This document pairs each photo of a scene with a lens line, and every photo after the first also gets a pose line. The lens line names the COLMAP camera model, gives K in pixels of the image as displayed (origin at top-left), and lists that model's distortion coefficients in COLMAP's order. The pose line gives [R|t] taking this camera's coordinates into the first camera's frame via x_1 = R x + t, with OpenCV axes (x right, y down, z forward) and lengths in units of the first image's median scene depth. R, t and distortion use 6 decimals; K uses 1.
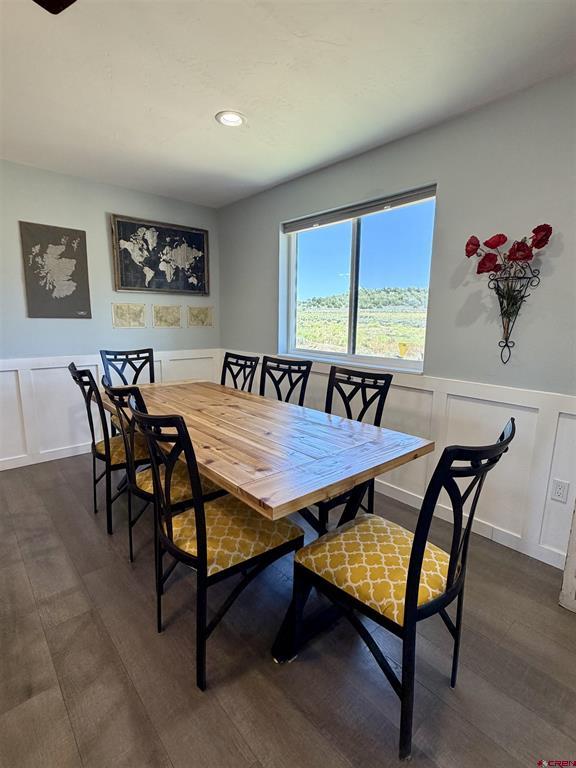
lens RADIAL K [[378.1, 0, 289.4], [0, 378.1, 385.0], [0, 0, 1]] dist [-0.000502, 0.000831]
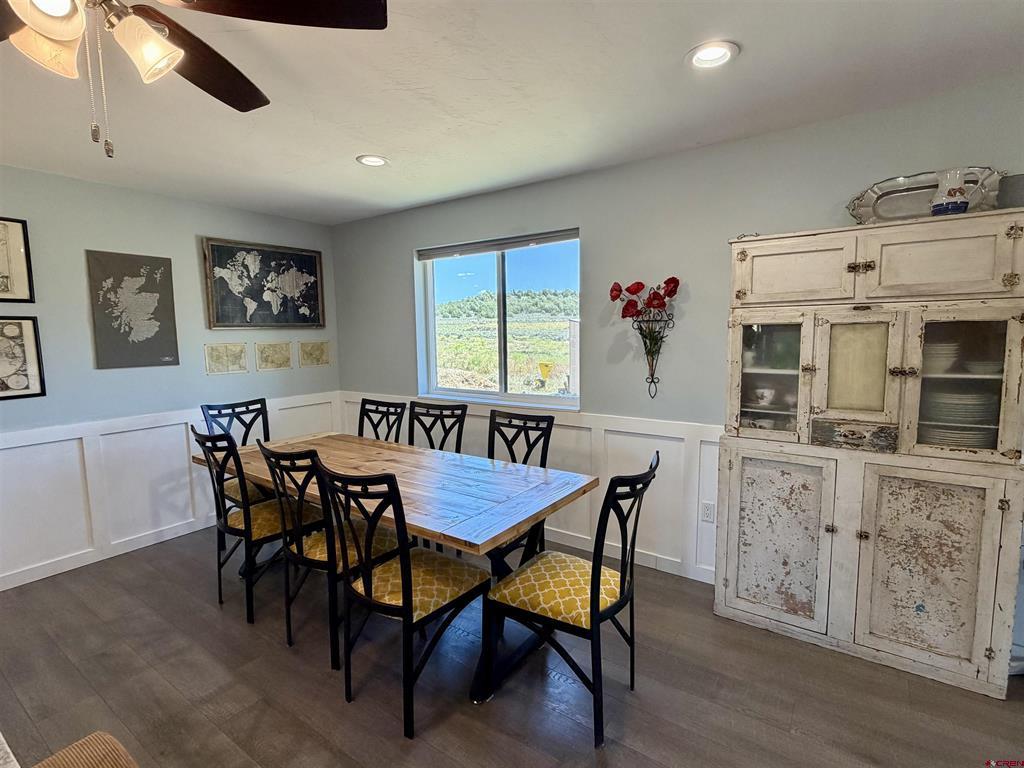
lens RADIAL K [[504.1, 0, 512.3], [0, 504.1, 385.0], [0, 0, 1]] dist [-0.000502, 0.000831]
pose [[0.972243, -0.053416, 0.227796, -0.133894], [0.068669, 0.995860, -0.059562, -0.034261], [-0.223671, 0.073552, 0.971886, -0.286976]]
